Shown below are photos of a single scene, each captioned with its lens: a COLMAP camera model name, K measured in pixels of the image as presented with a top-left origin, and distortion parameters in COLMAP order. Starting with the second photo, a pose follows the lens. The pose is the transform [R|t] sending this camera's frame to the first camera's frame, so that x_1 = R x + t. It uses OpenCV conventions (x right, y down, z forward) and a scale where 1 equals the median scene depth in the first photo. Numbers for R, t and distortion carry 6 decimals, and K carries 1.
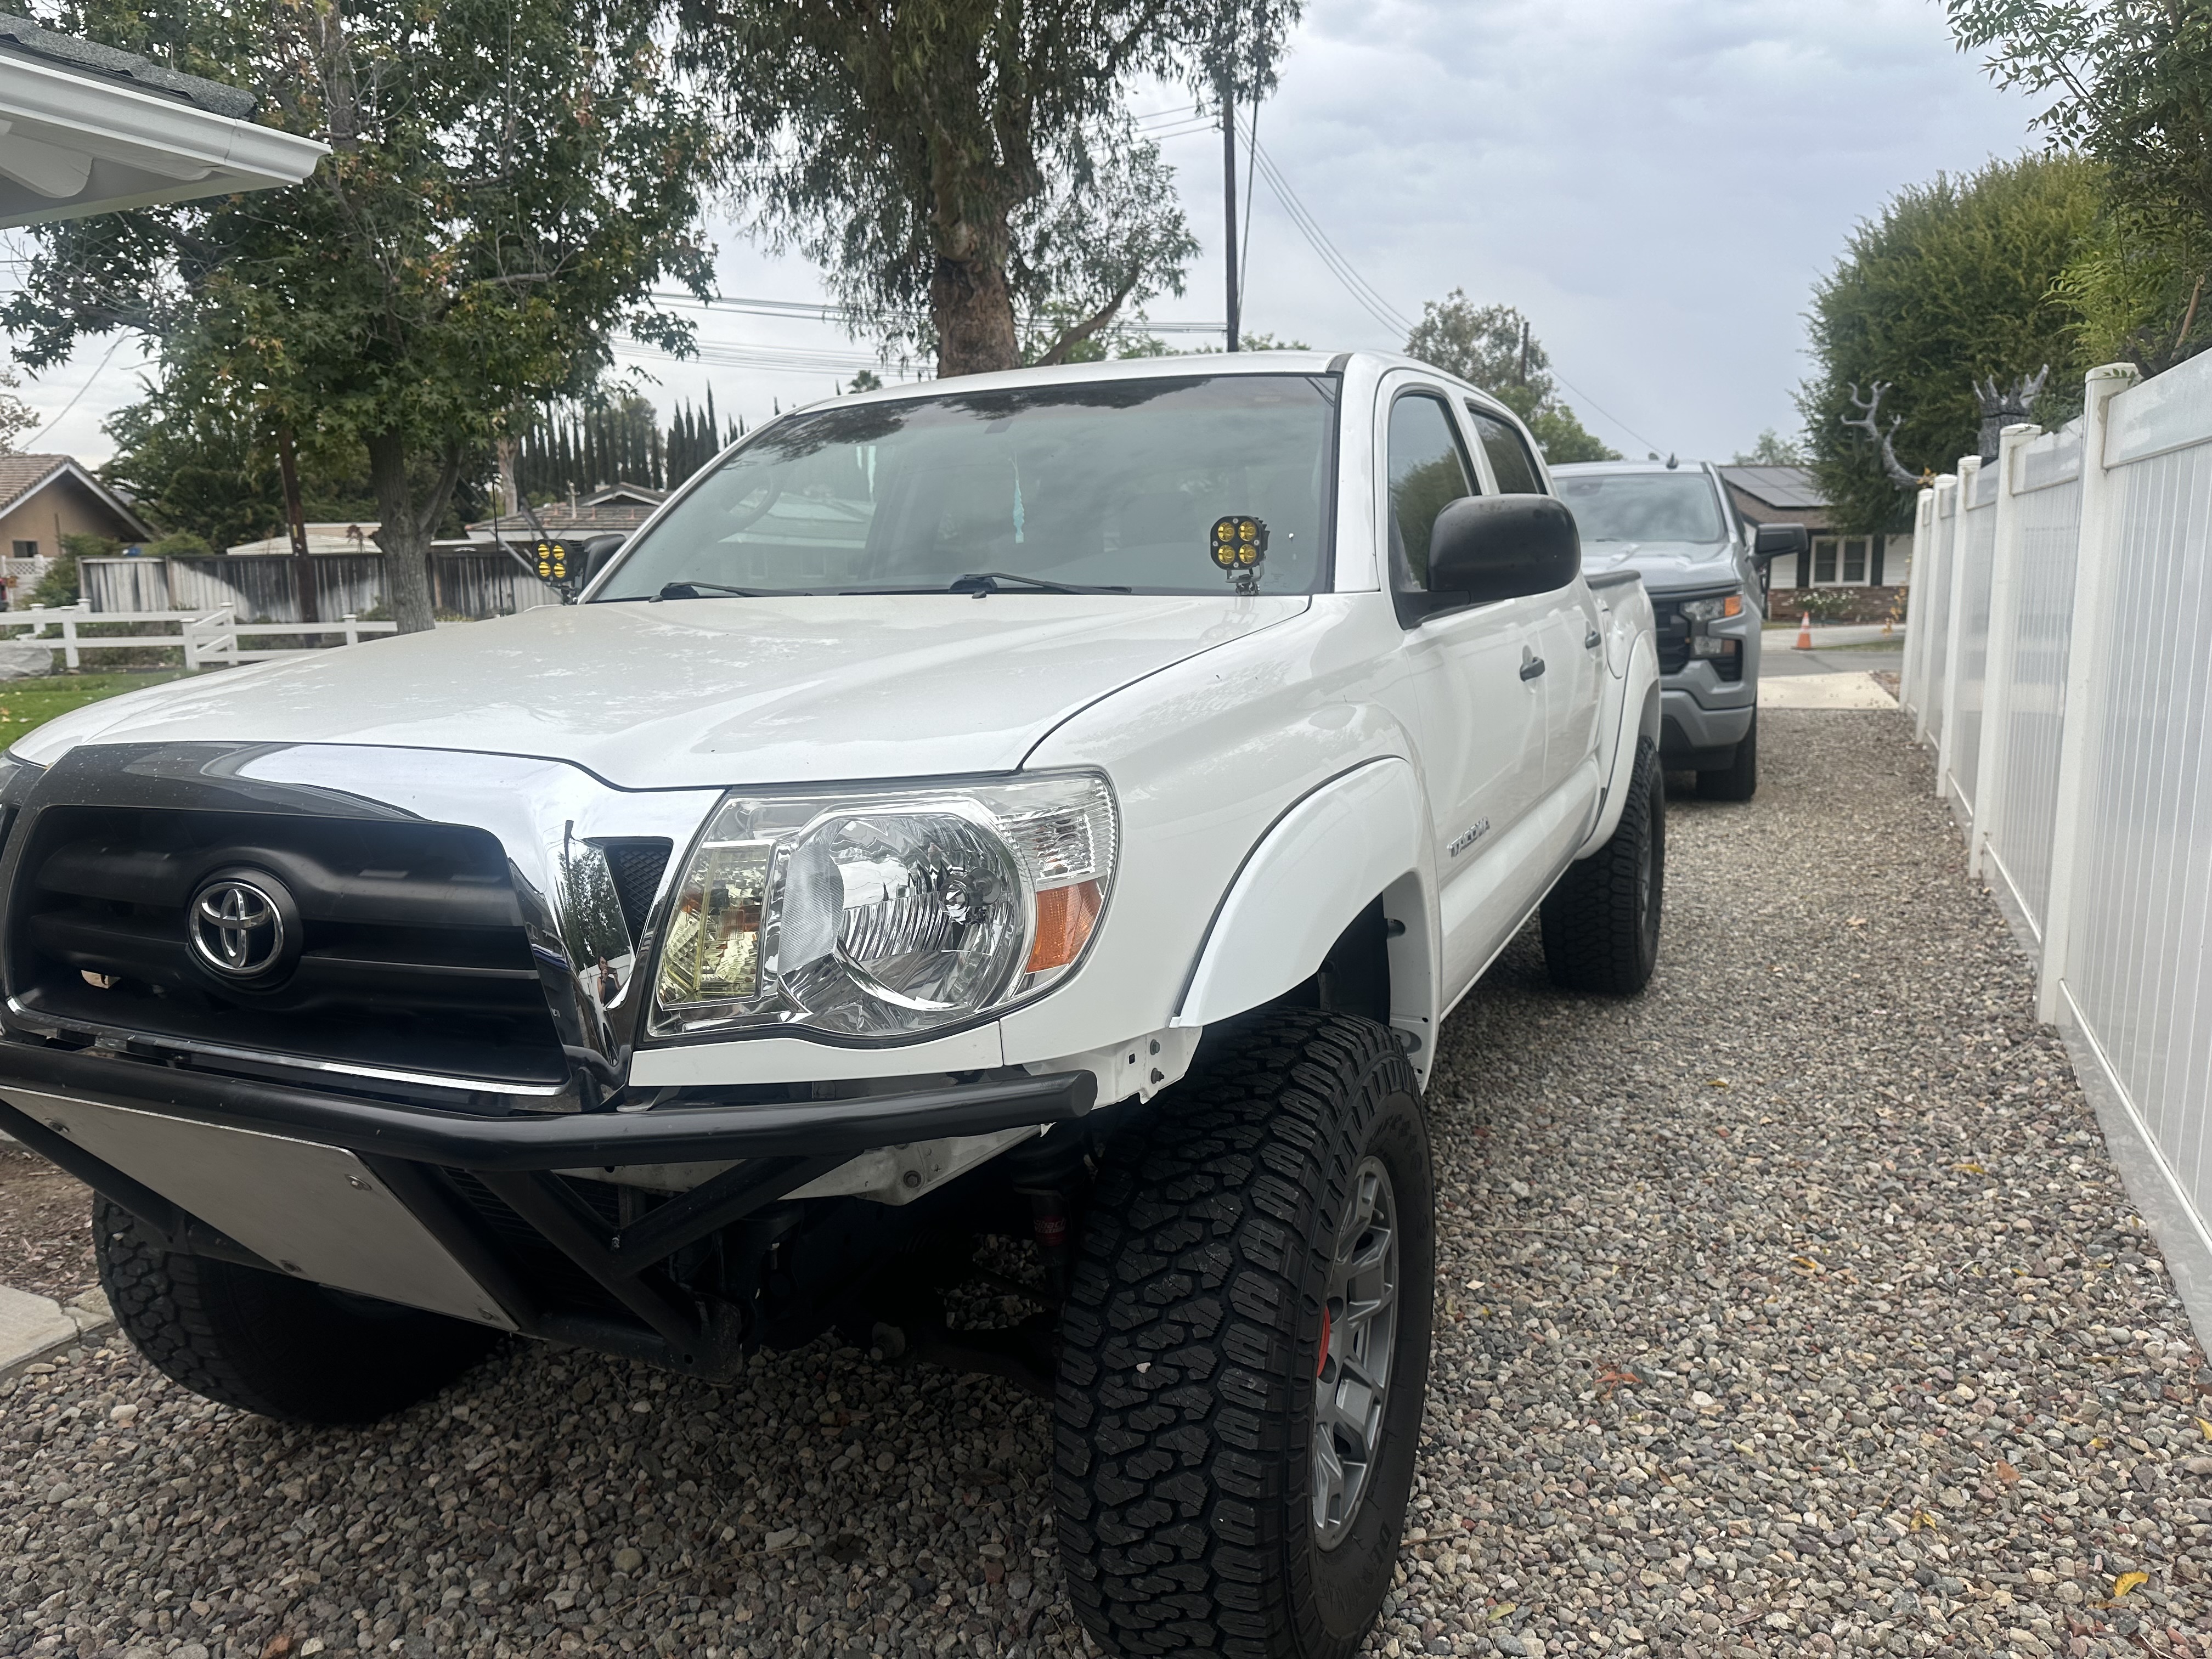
lens RADIAL K [[1566.4, 0, 1115.1], [0, 1566.4, 834.0], [0, 0, 1]] dist [0.048589, -0.065125]
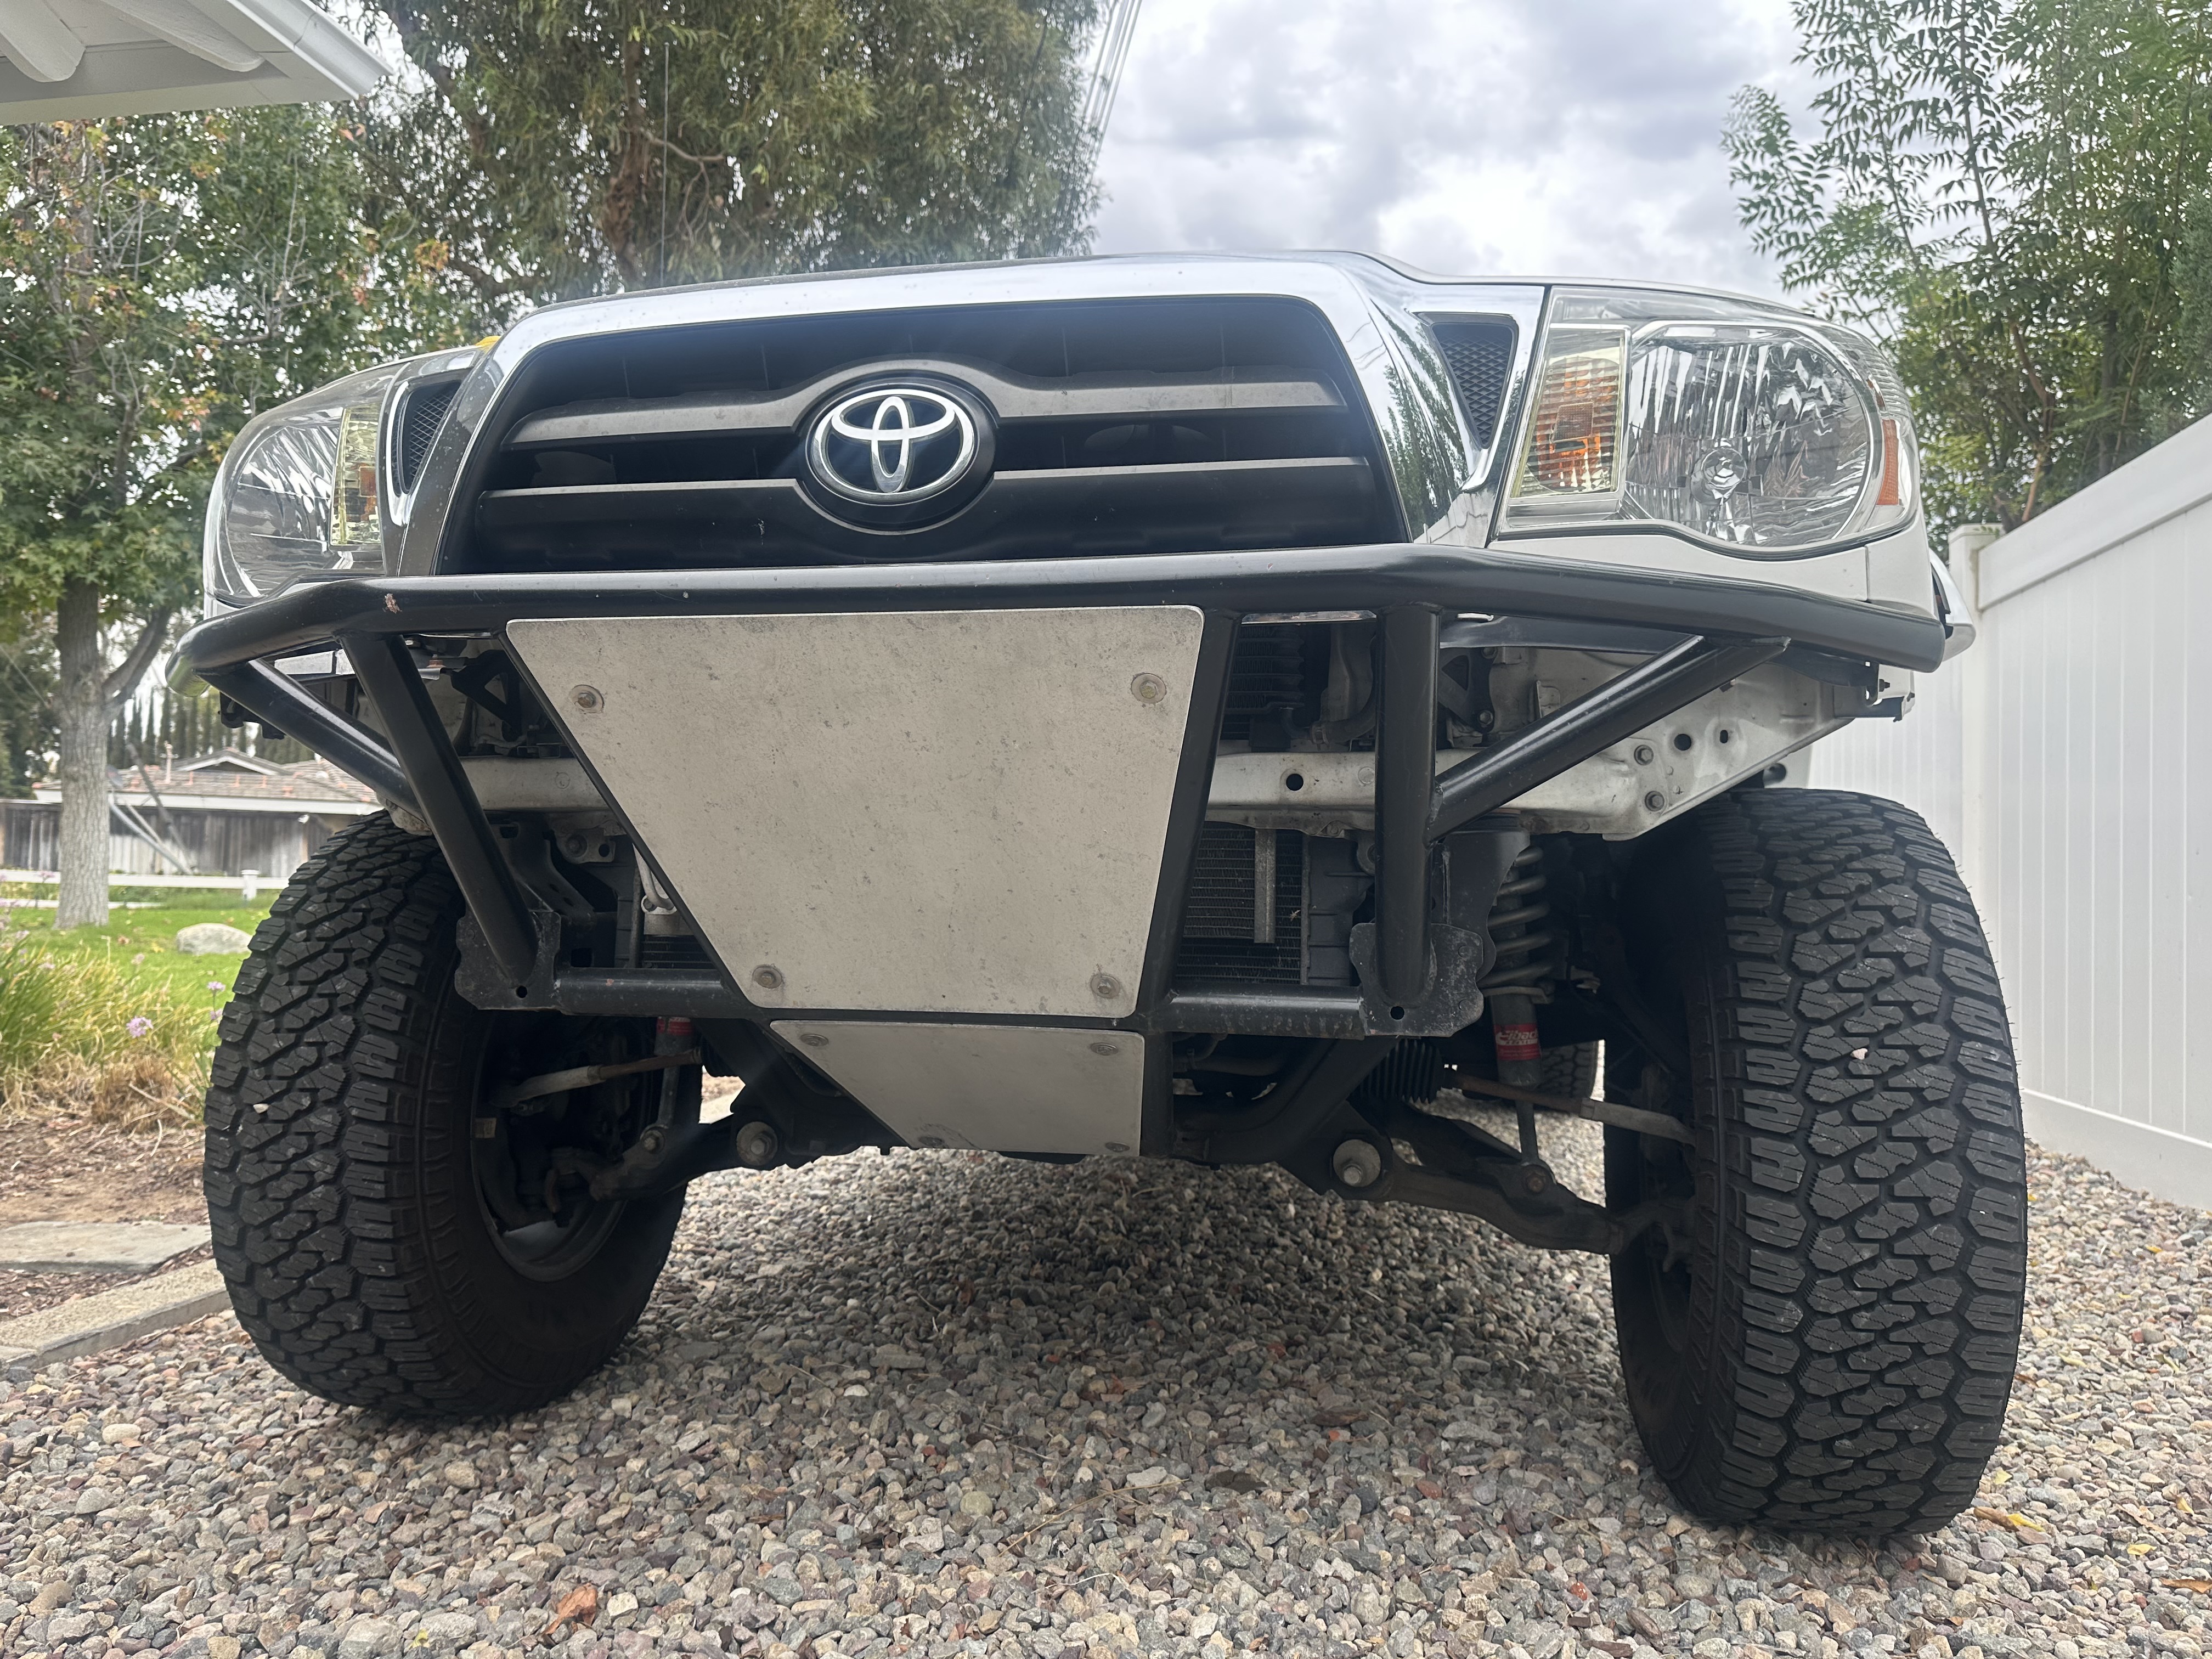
lens RADIAL K [[1579.4, 0, 1110.0], [0, 1579.4, 839.6], [0, 0, 1]] dist [0.046447, -0.074815]
pose [[0.971312, 0.049102, 0.232683, -0.109299], [-0.000162, 0.978587, -0.205833, 0.073764], [-0.237807, 0.199891, 0.950522, 0.042650]]
